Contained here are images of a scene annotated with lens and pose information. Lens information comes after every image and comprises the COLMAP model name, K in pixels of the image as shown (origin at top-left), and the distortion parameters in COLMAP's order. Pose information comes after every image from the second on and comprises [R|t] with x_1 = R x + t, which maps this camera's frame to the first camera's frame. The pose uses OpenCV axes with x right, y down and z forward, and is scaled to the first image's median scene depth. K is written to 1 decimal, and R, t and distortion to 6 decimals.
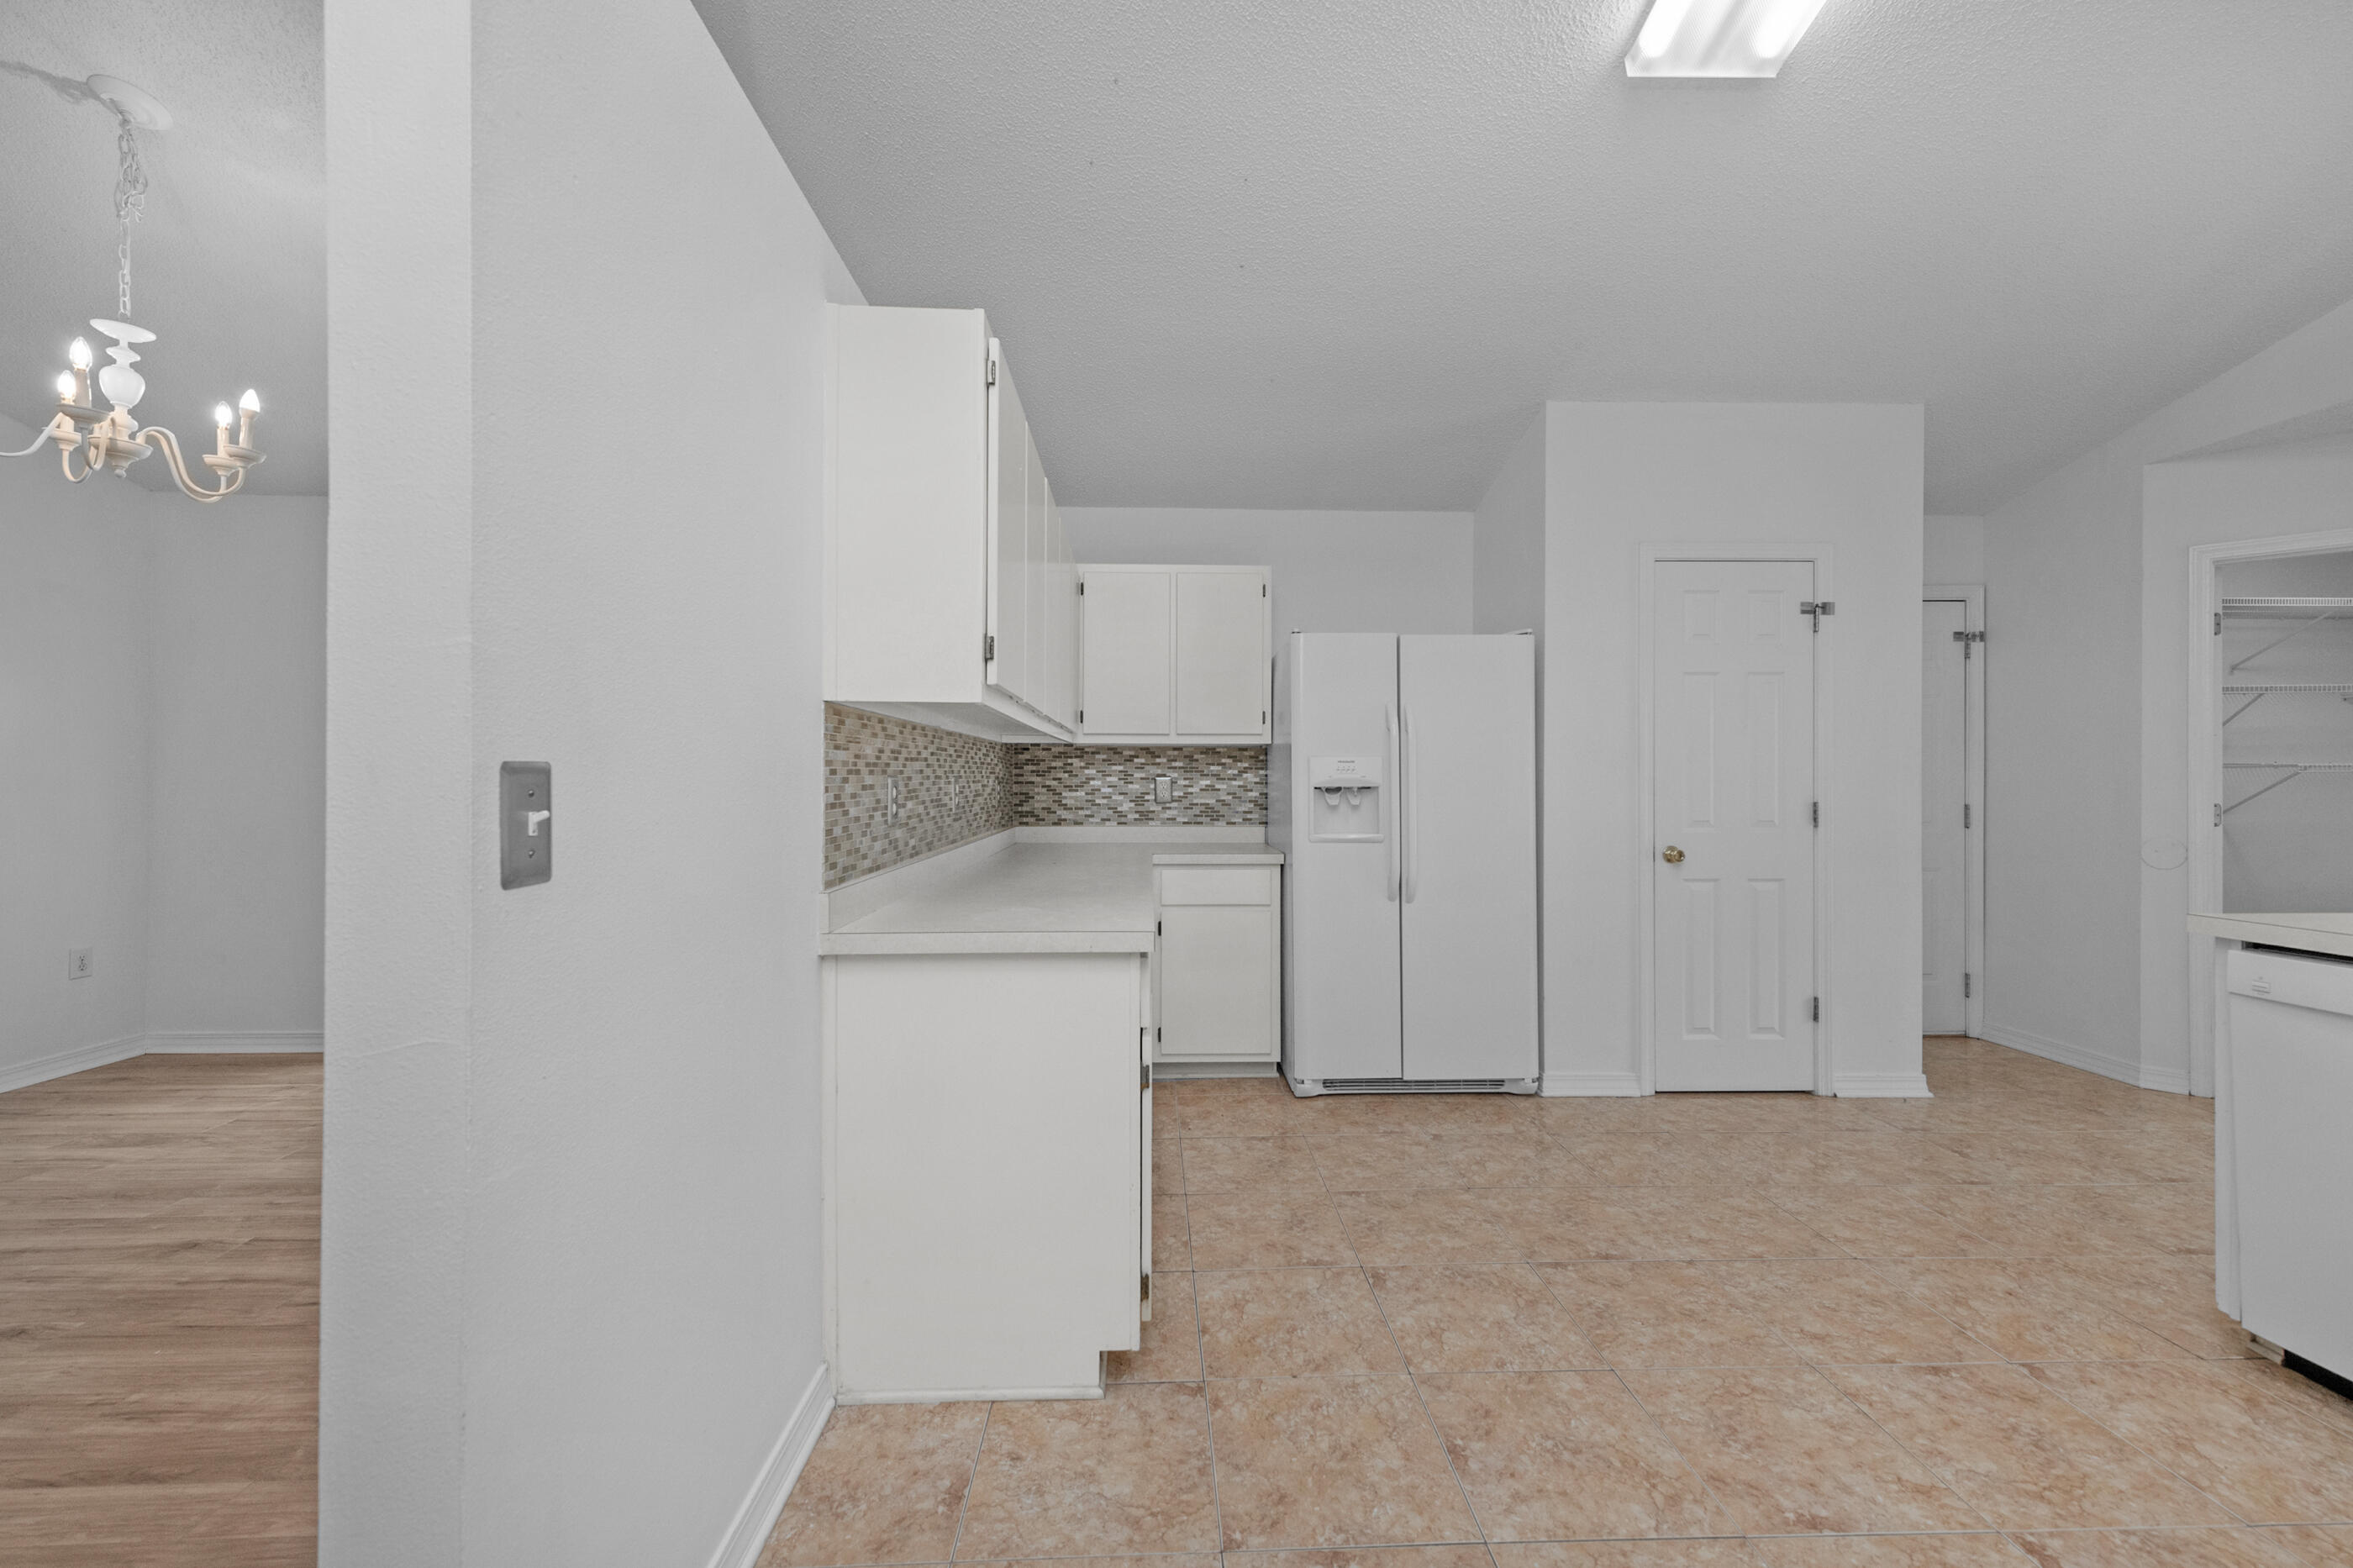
lens RADIAL K [[928.1, 0, 1184.9], [0, 928.1, 776.4], [0, 0, 1]] dist [0.000780, 0.000070]
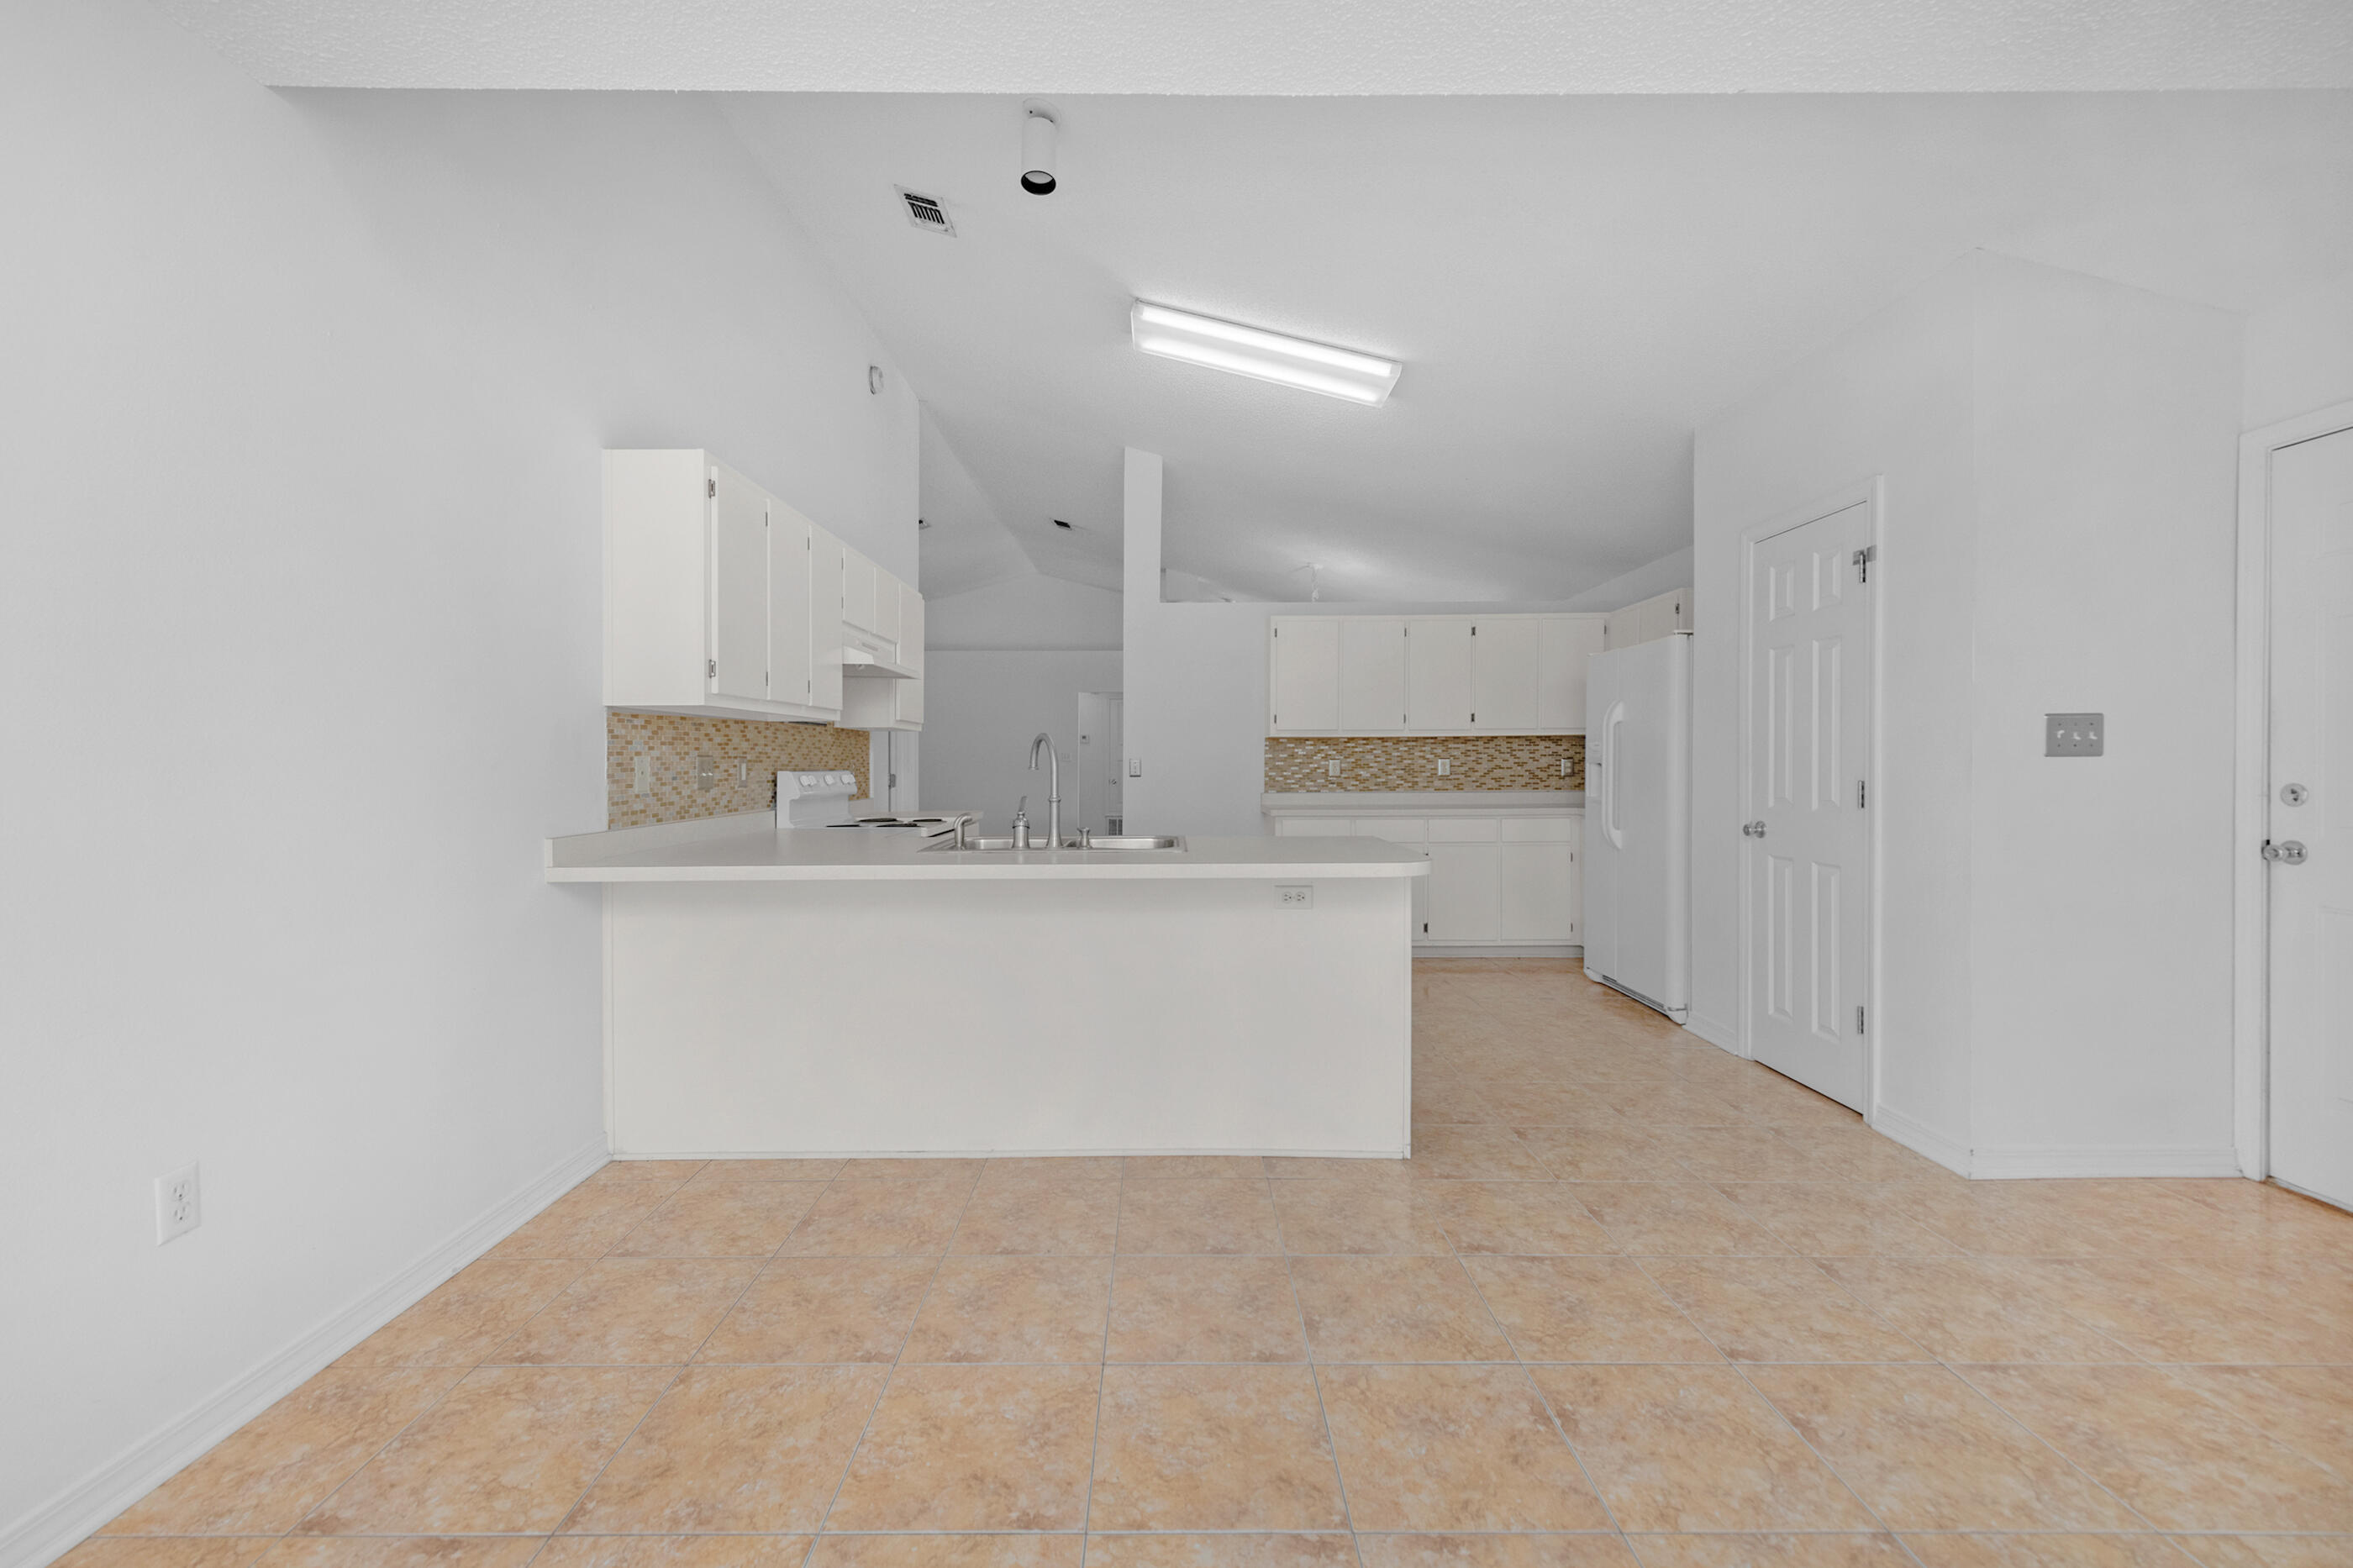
lens RADIAL K [[1005.9, 0, 1176.5], [0, 1005.9, 784.0], [0, 0, 1]] dist [0.000342, 0.000043]
pose [[-0.031045, 0.018322, -0.999350, 1.893085], [0.004768, 0.999823, 0.018183, 0.011245], [0.999507, -0.004200, -0.031127, 0.451905]]
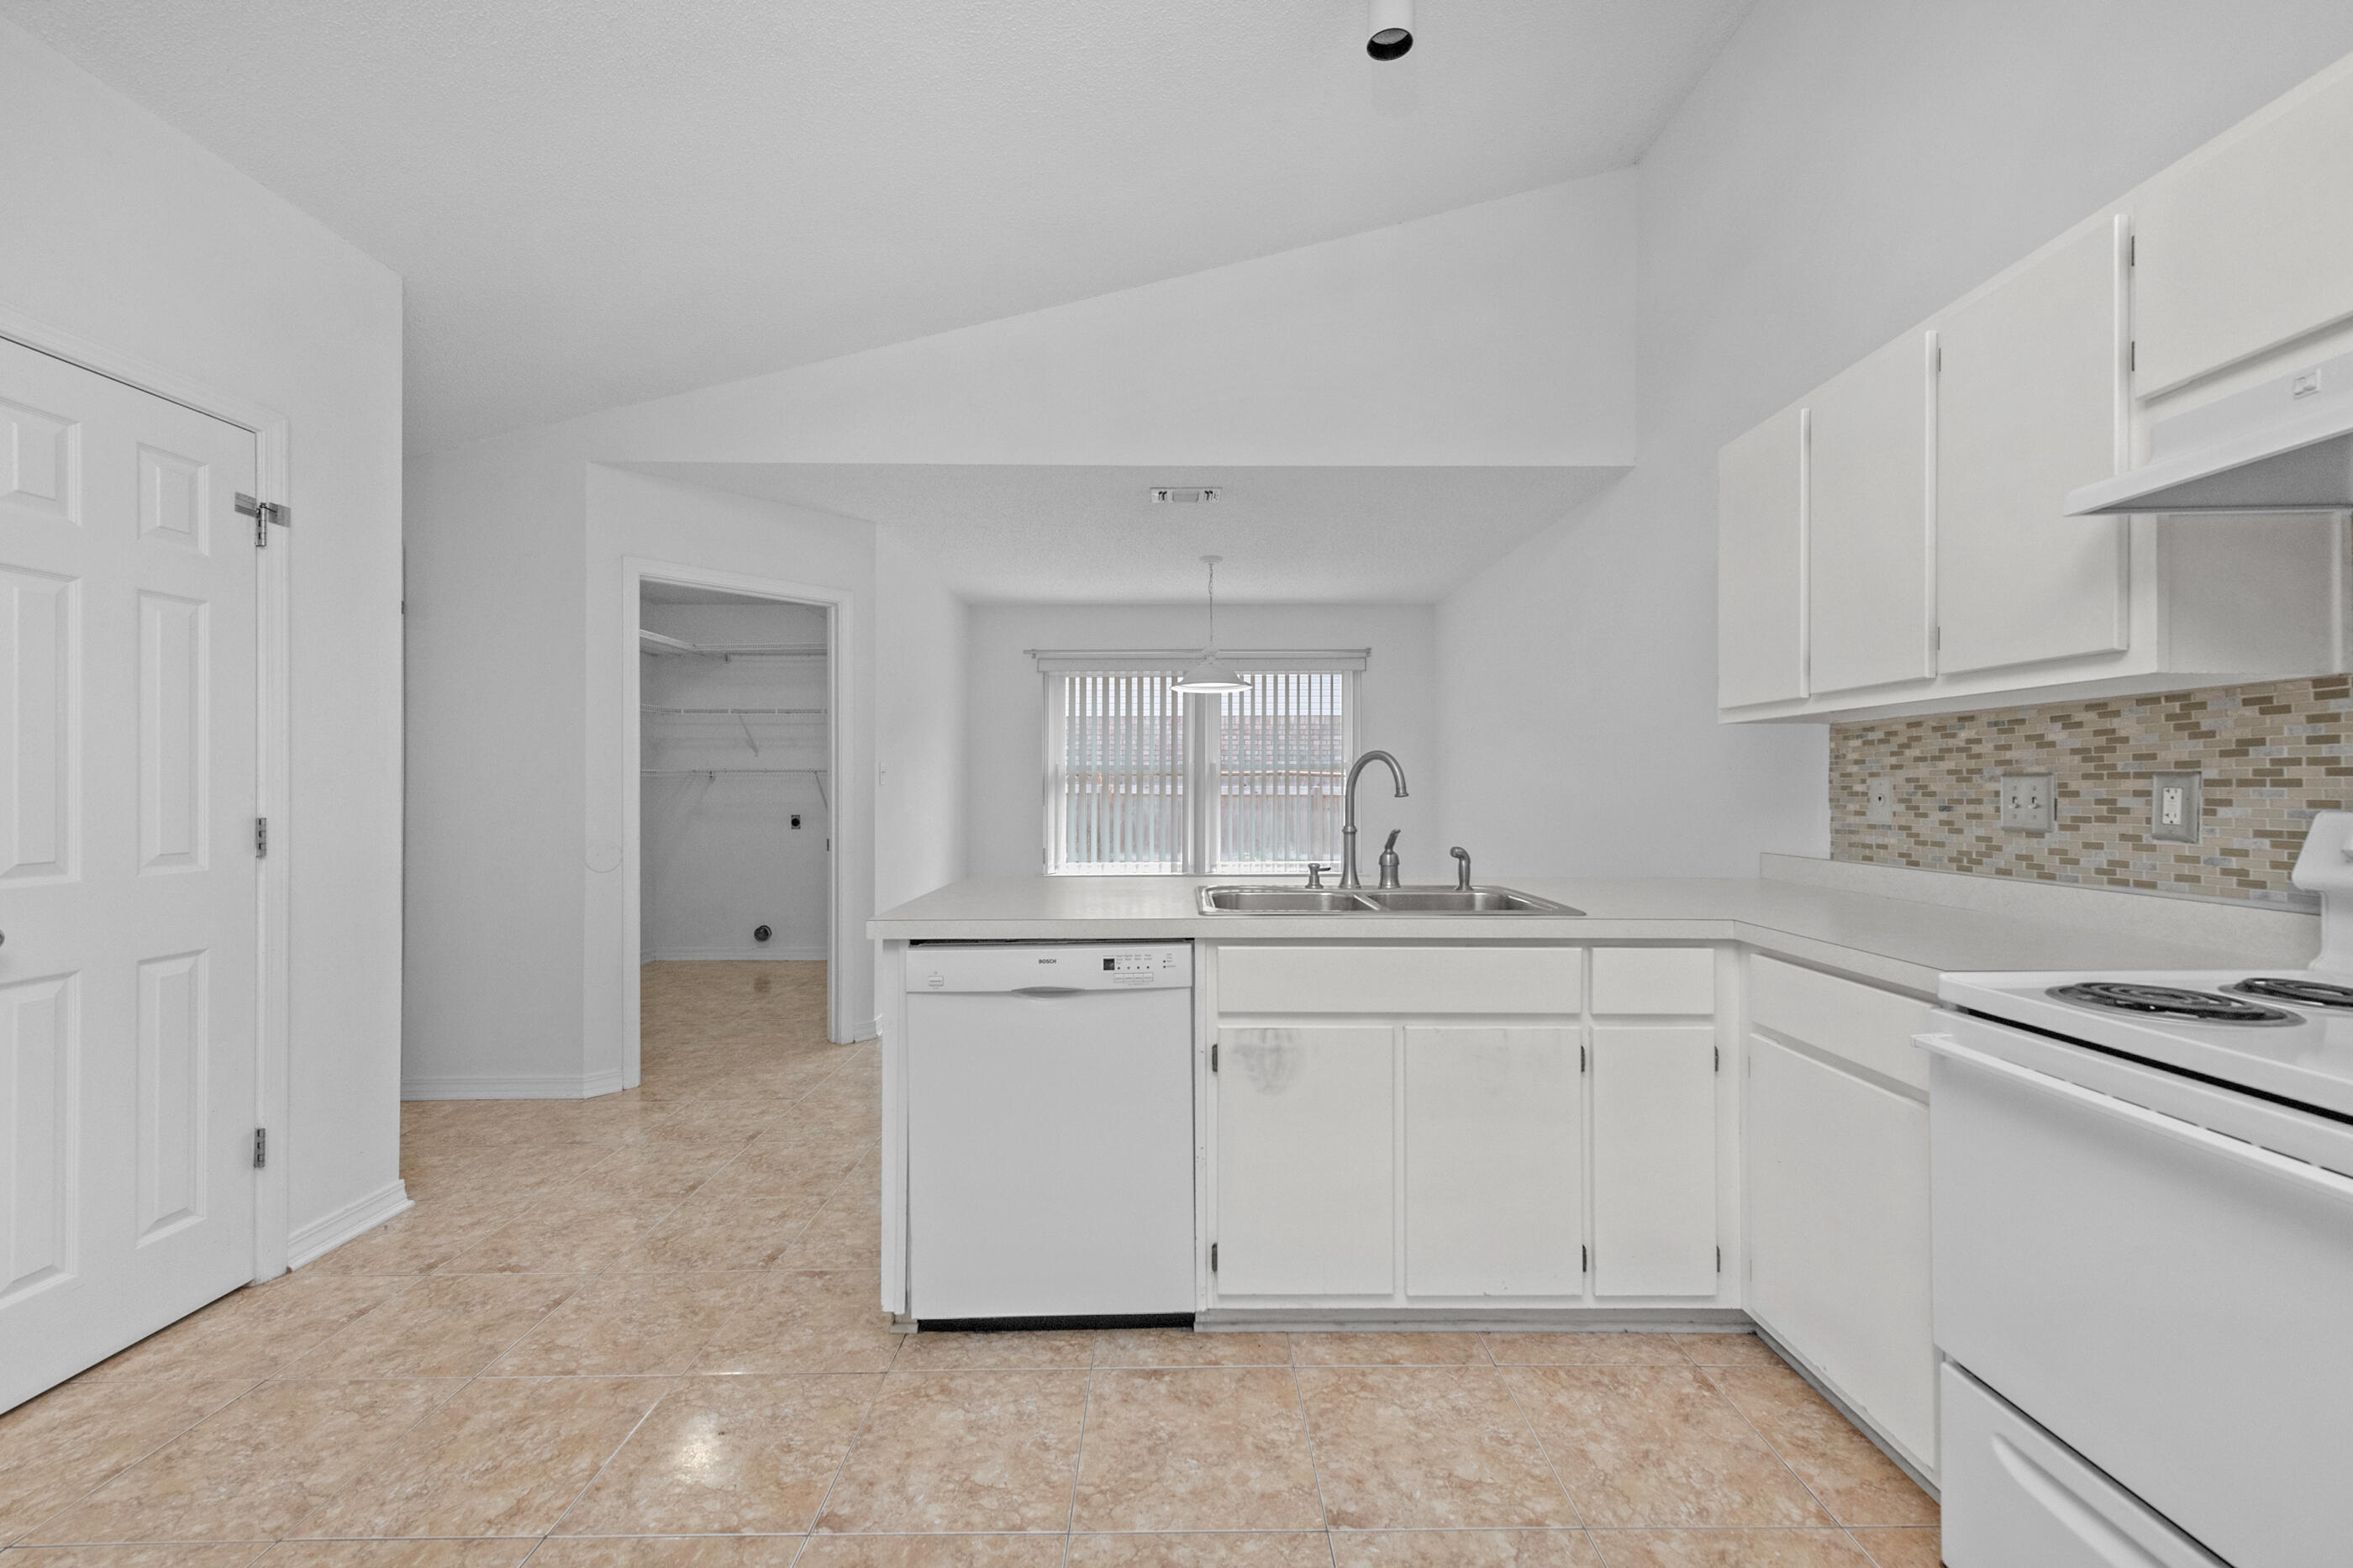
lens RADIAL K [[948.8, 0, 1185.9], [0, 948.8, 779.1], [0, 0, 1]] dist [0.001630, 0.000087]
pose [[0.032138, 0.002216, 0.999481, 0.066443], [-0.001086, 0.999997, -0.002182, 0.002603], [-0.999483, -0.001016, 0.032140, 0.409462]]
